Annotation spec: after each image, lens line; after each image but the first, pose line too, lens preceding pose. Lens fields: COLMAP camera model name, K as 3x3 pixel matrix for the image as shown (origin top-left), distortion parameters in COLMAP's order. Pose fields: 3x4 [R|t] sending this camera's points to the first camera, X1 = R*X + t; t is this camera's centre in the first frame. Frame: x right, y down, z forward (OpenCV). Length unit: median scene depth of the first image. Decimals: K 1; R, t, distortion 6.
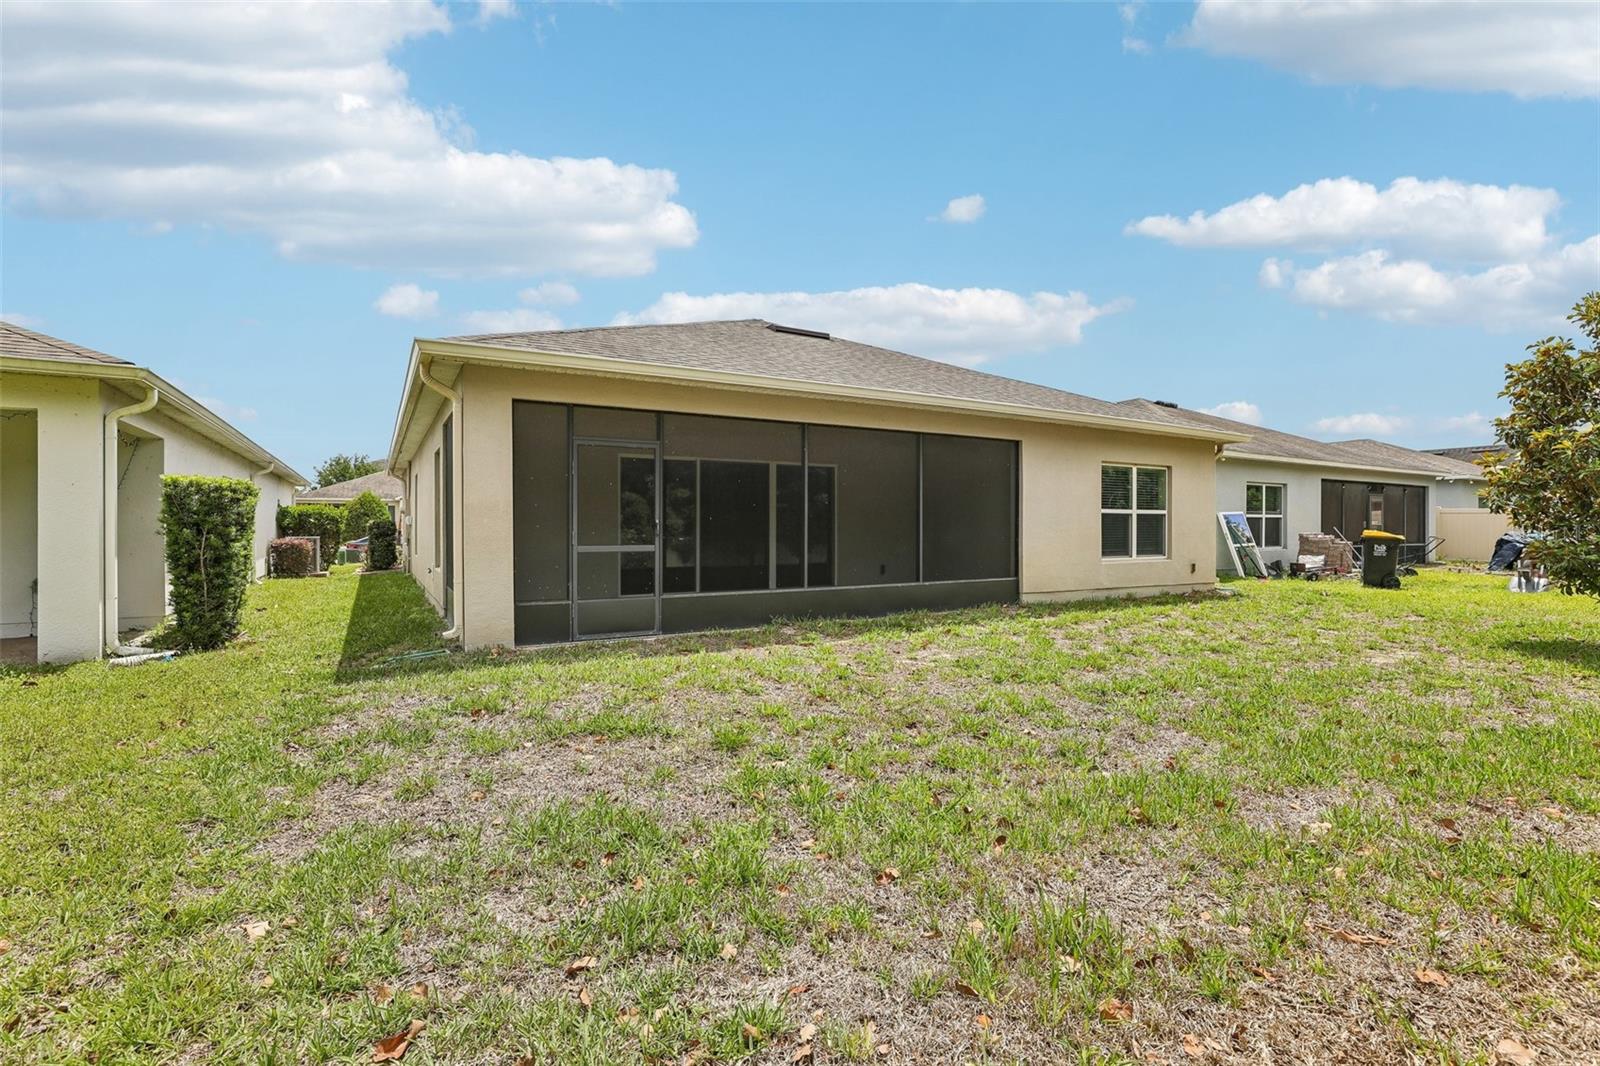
lens RADIAL K [[718.7, 0, 806.3], [0, 718.7, 528.3], [0, 0, 1]] dist [-0.021180, 0.000620]
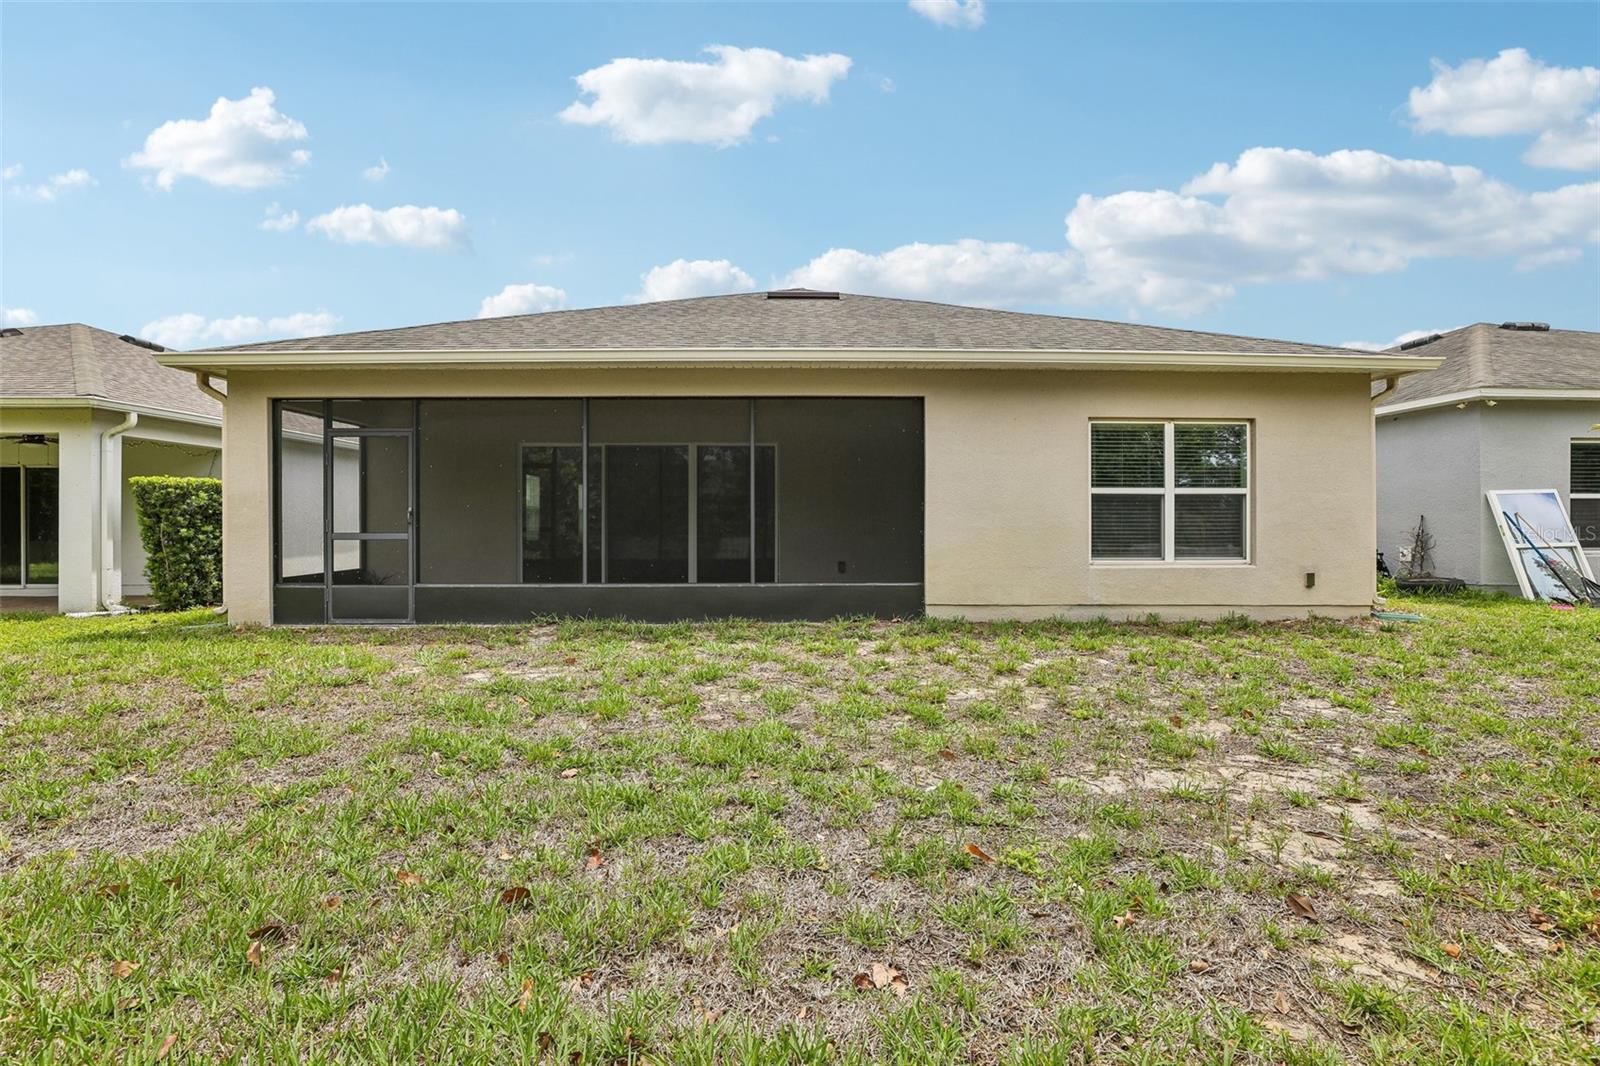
lens RADIAL K [[700.1, 0, 804.6], [0, 700.1, 519.1], [0, 0, 1]] dist [-0.021675, 0.000056]
pose [[0.875236, 0.000378, -0.483697, 0.492217], [0.000124, 0.999999, 0.001006, 0.002017], [0.483697, -0.000940, 0.875235, 0.287649]]
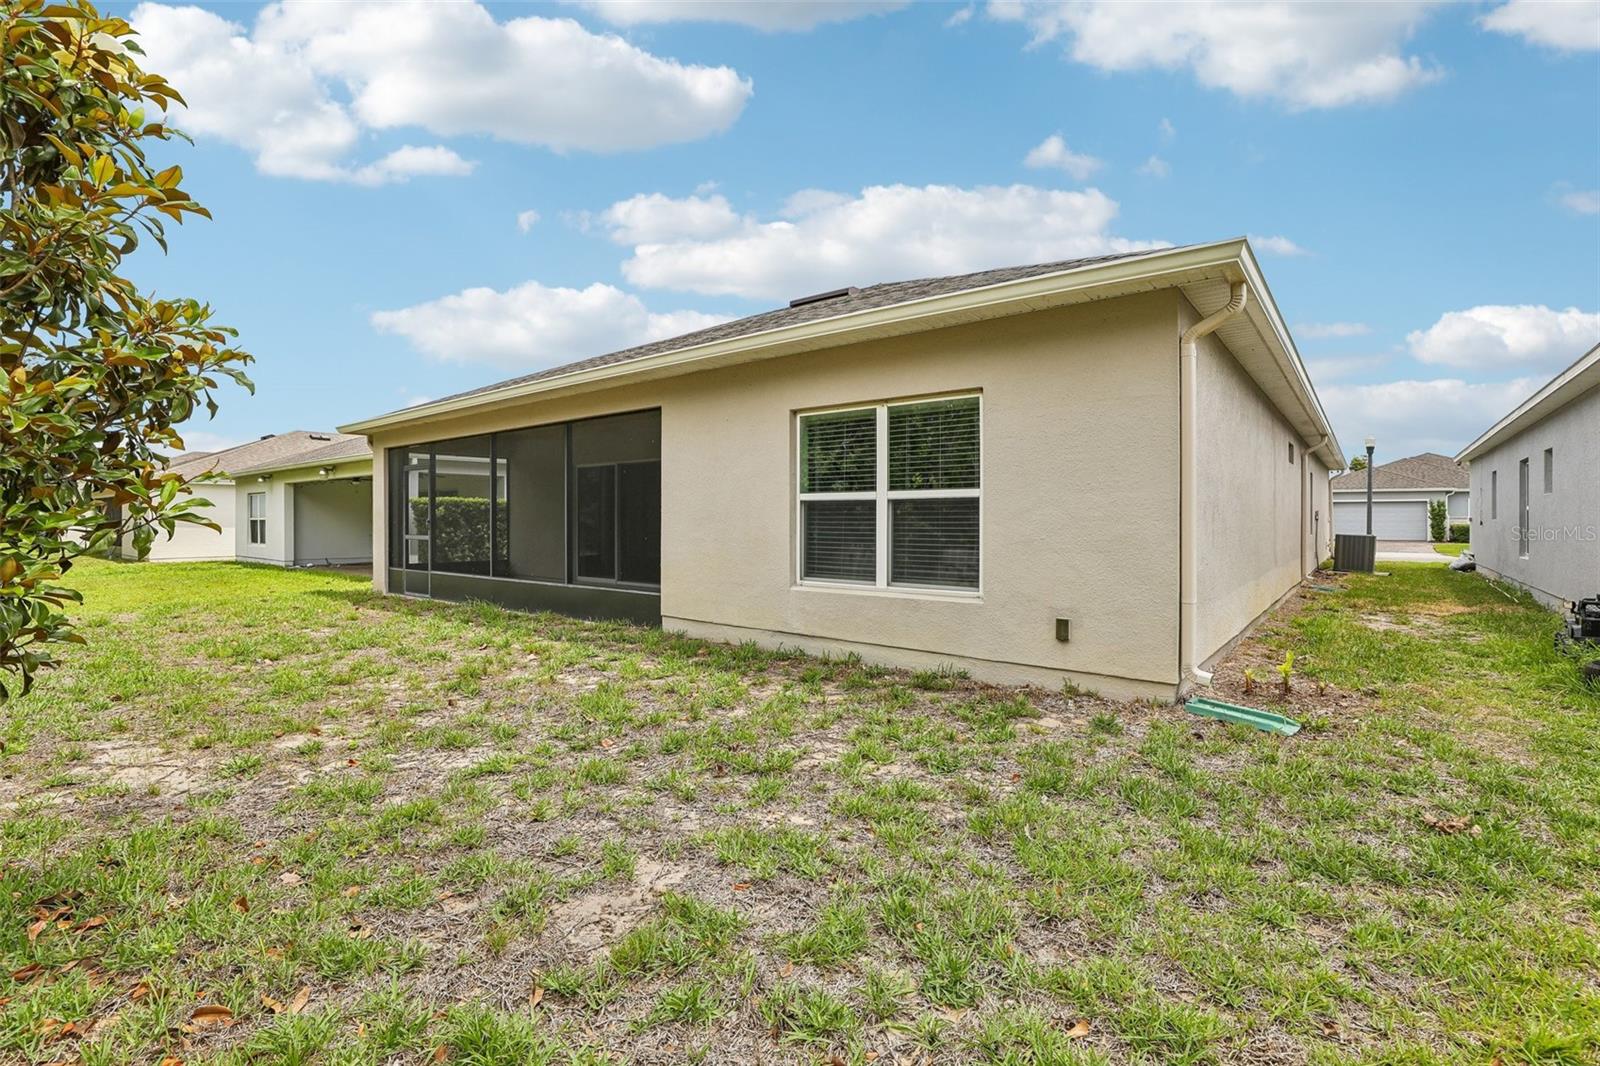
lens RADIAL K [[718.7, 0, 806.3], [0, 718.7, 528.3], [0, 0, 1]] dist [-0.021180, 0.000620]
pose [[0.374205, 0.004676, -0.927334, 0.940431], [-0.009355, 0.999955, 0.001267, -0.000205], [0.927299, 0.008201, 0.374232, 0.790467]]
